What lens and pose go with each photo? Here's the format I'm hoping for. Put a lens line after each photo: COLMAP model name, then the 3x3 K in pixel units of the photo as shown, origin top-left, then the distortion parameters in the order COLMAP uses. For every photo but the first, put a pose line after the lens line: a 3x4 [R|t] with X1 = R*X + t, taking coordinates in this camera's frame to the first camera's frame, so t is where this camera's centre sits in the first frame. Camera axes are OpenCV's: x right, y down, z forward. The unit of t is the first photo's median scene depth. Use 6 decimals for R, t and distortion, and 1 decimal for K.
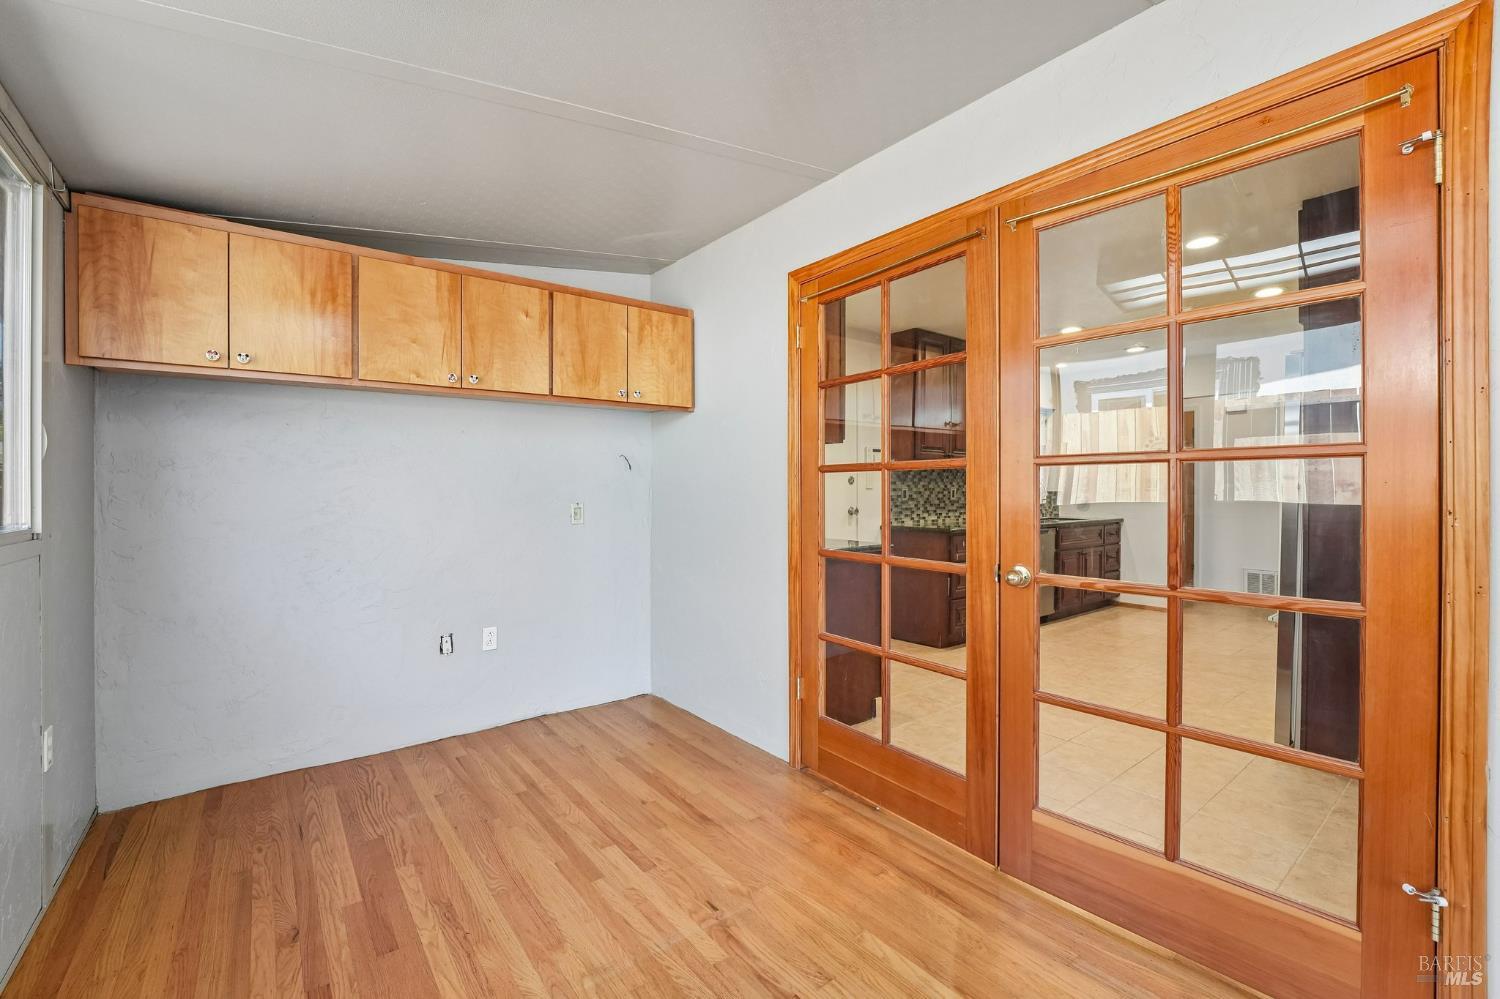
lens RADIAL K [[613.5, 0, 744.4], [0, 613.5, 499.2], [0, 0, 1]] dist [-0.014711, 0.000047]
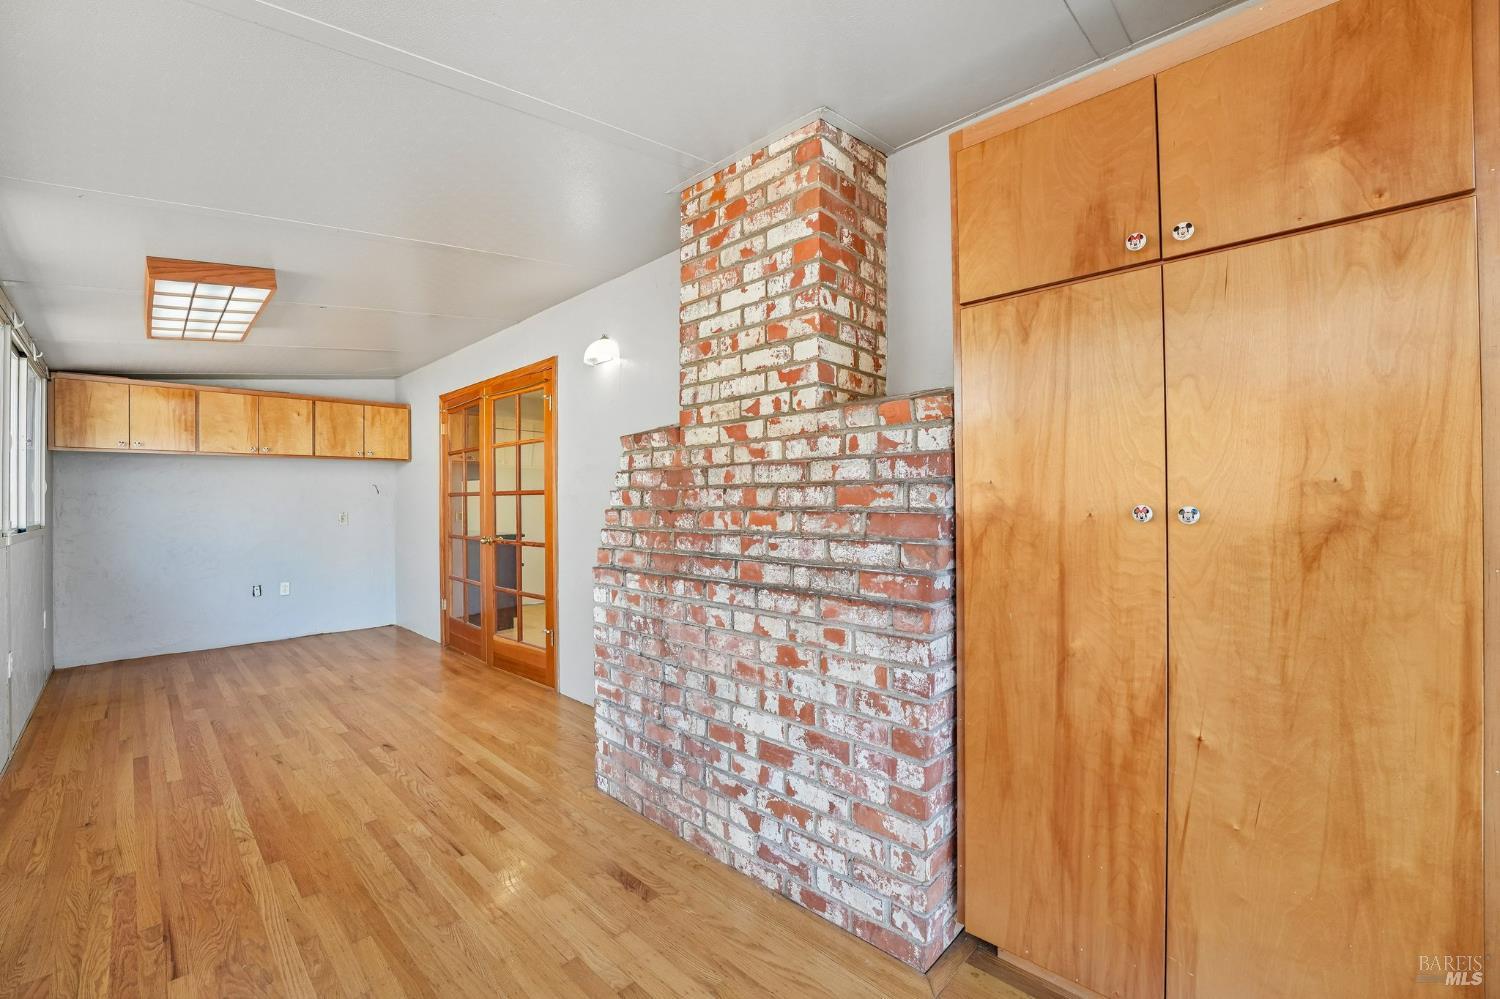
lens RADIAL K [[607.6, 0, 750.4], [0, 607.6, 504.4], [0, 0, 1]] dist [-0.016288, -0.000030]
pose [[0.990689, -0.005876, 0.136015, 0.878058], [0.007047, 0.999942, -0.008130, 0.006121], [-0.135960, 0.009013, 0.990673, -1.177312]]
